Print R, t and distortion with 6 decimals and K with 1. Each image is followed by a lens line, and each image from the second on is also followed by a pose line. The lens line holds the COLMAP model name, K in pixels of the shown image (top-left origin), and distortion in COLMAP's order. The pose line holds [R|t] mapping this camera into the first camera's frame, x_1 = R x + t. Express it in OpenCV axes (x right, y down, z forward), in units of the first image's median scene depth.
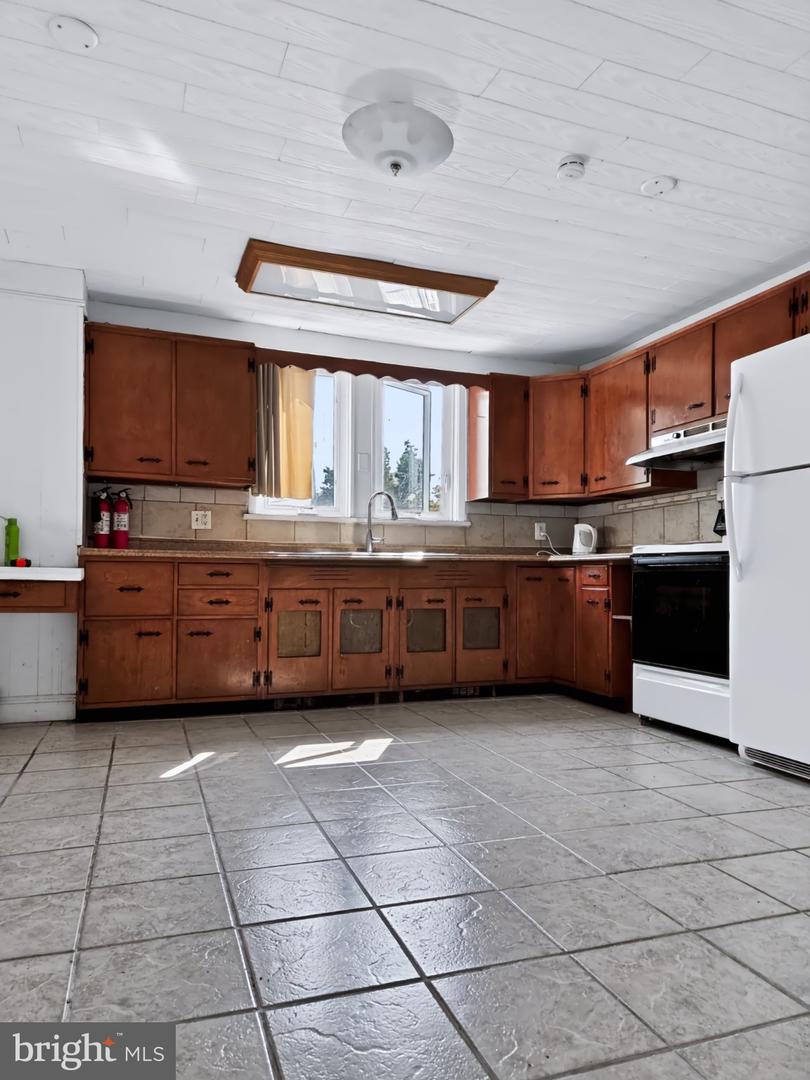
lens RADIAL K [[715.6, 0, 404.6], [0, 715.6, 546.7], [0, 0, 1]] dist [-0.008695, -0.001441]
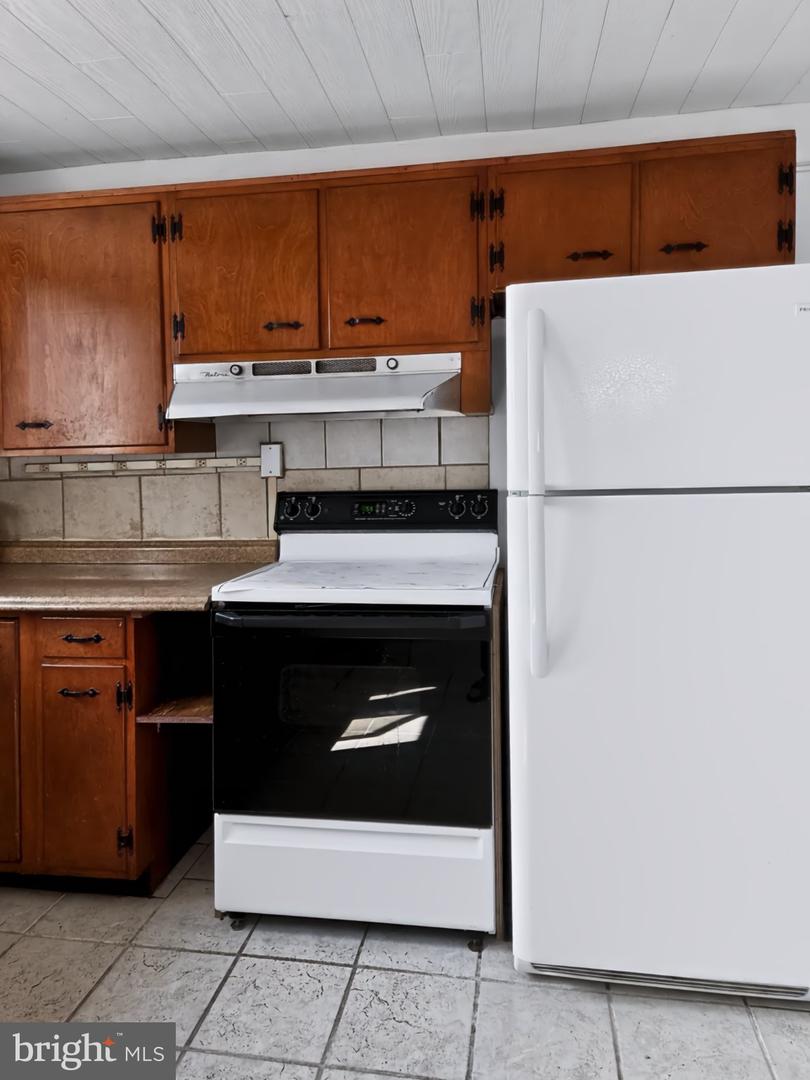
lens RADIAL K [[715.6, 0, 406.5], [0, 715.6, 535.4], [0, 0, 1]] dist [-0.008695, -0.001441]
pose [[0.474935, -0.025823, 0.879642, -0.063178], [-0.021436, 0.998933, 0.040899, -0.067302], [-0.879760, -0.038281, 0.473875, 0.782826]]
